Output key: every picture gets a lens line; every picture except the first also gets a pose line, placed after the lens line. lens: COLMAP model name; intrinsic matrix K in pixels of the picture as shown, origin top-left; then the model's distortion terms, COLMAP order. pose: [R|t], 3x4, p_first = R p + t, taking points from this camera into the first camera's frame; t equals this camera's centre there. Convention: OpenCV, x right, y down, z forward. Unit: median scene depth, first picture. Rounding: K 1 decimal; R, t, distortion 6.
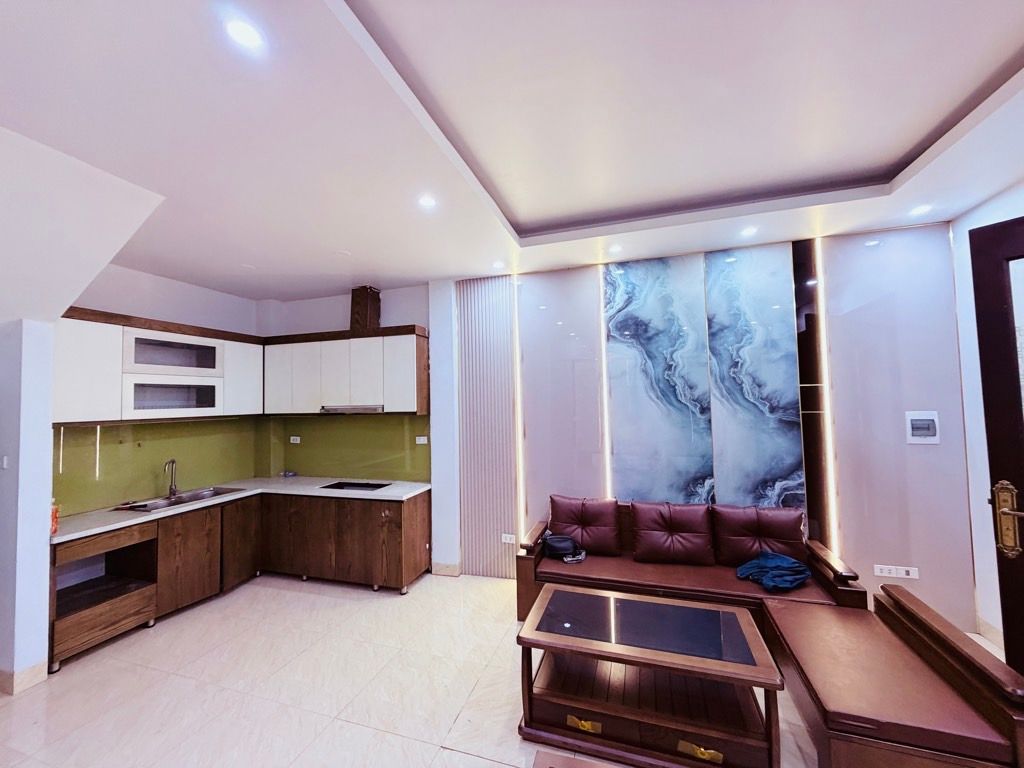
lens RADIAL K [[407.5, 0, 512.0], [0, 407.5, 384.0], [0, 0, 1]] dist [-0.000468, 0.003088]
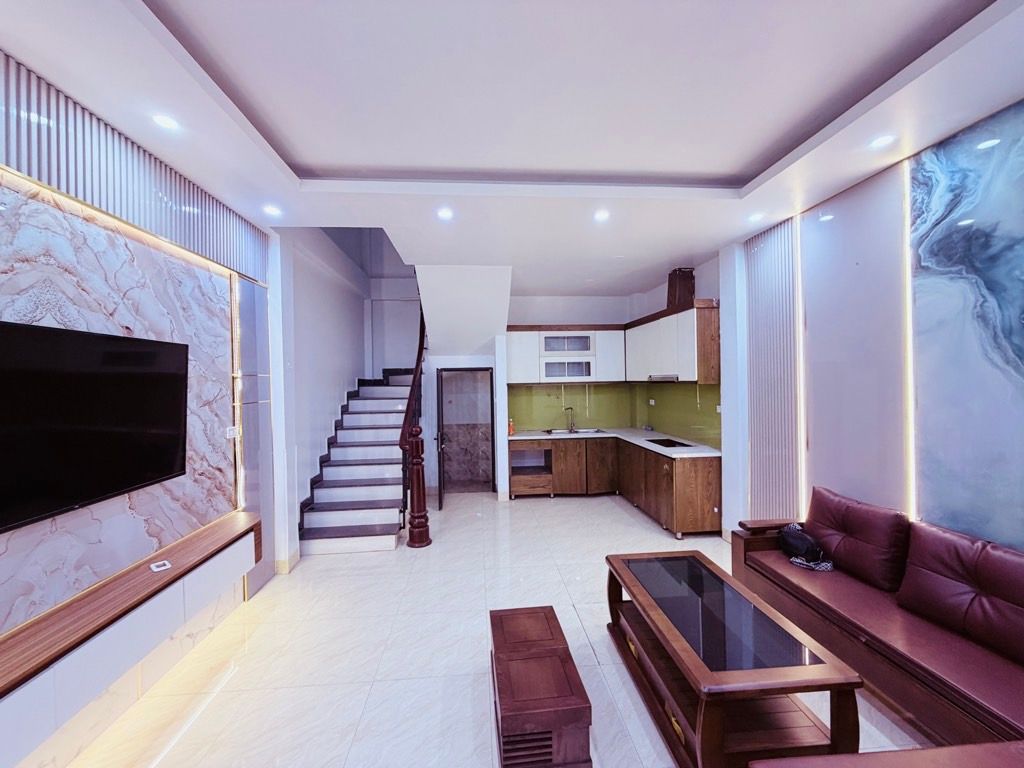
lens RADIAL K [[407.5, 0, 512.0], [0, 407.5, 384.0], [0, 0, 1]] dist [-0.000468, 0.003088]
pose [[0.393431, 0.021477, -0.919103, 0.582431], [0.048507, 0.997850, 0.044080, 0.005938], [0.918074, -0.061925, 0.391543, 0.143233]]
